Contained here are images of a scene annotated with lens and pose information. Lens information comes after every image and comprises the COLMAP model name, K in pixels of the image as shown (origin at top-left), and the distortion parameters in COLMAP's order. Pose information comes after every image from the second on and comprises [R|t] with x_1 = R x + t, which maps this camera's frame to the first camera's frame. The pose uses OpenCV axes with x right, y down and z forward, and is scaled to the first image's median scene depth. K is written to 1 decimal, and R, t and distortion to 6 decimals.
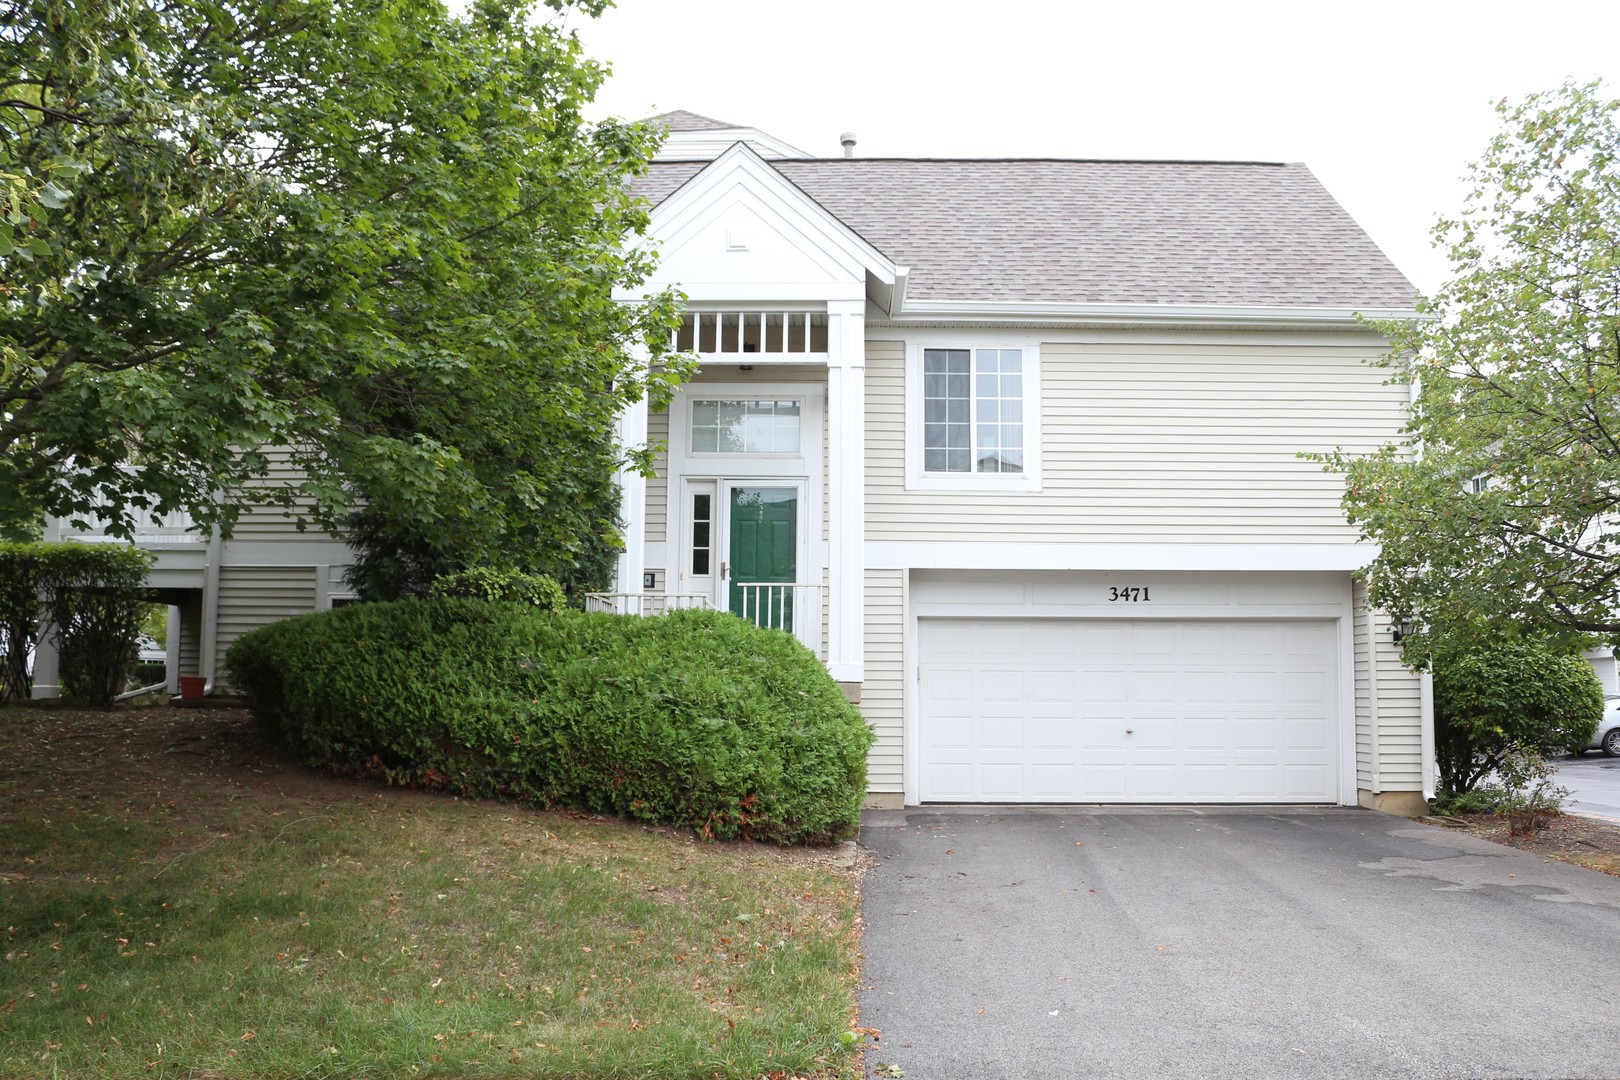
lens RADIAL K [[1371.0, 0, 810.0], [0, 1371.0, 540.0], [0, 0, 1]] dist [-0.157471, 0.149820]
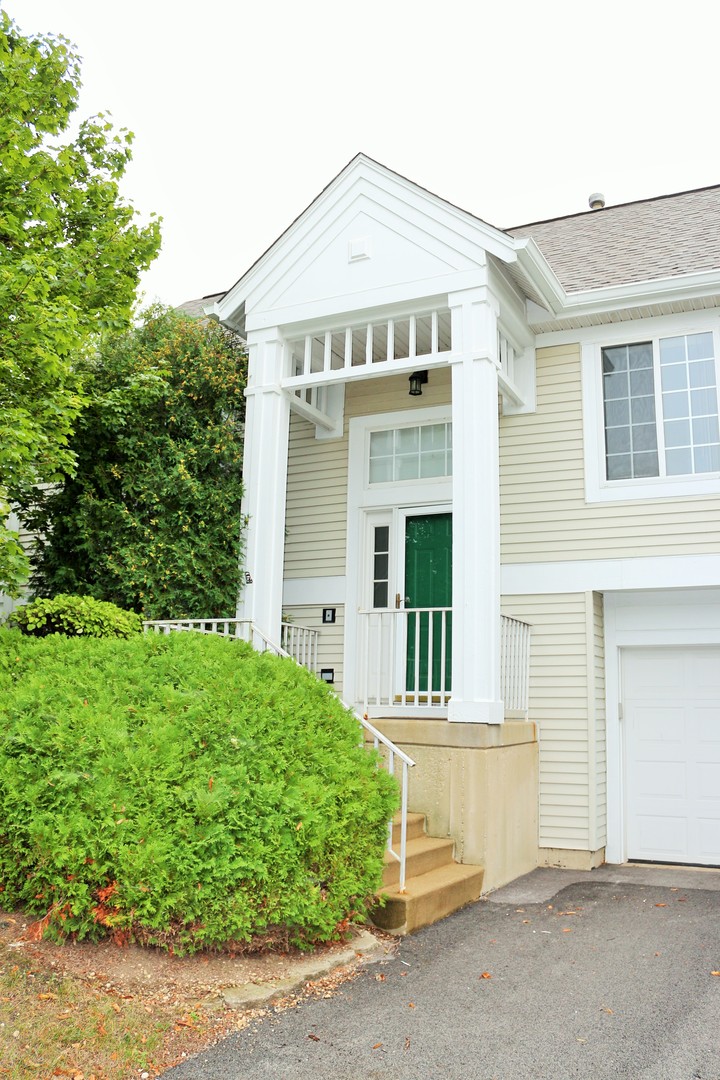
lens RADIAL K [[914.0, 0, 360.0], [0, 914.0, 540.0], [0, 0, 1]] dist [-0.157471, 0.149820]
pose [[0.903399, -0.067327, -0.423481, 0.185058], [0.031265, 0.995310, -0.091543, 0.036477], [0.427659, 0.069460, 0.901268, 0.409573]]
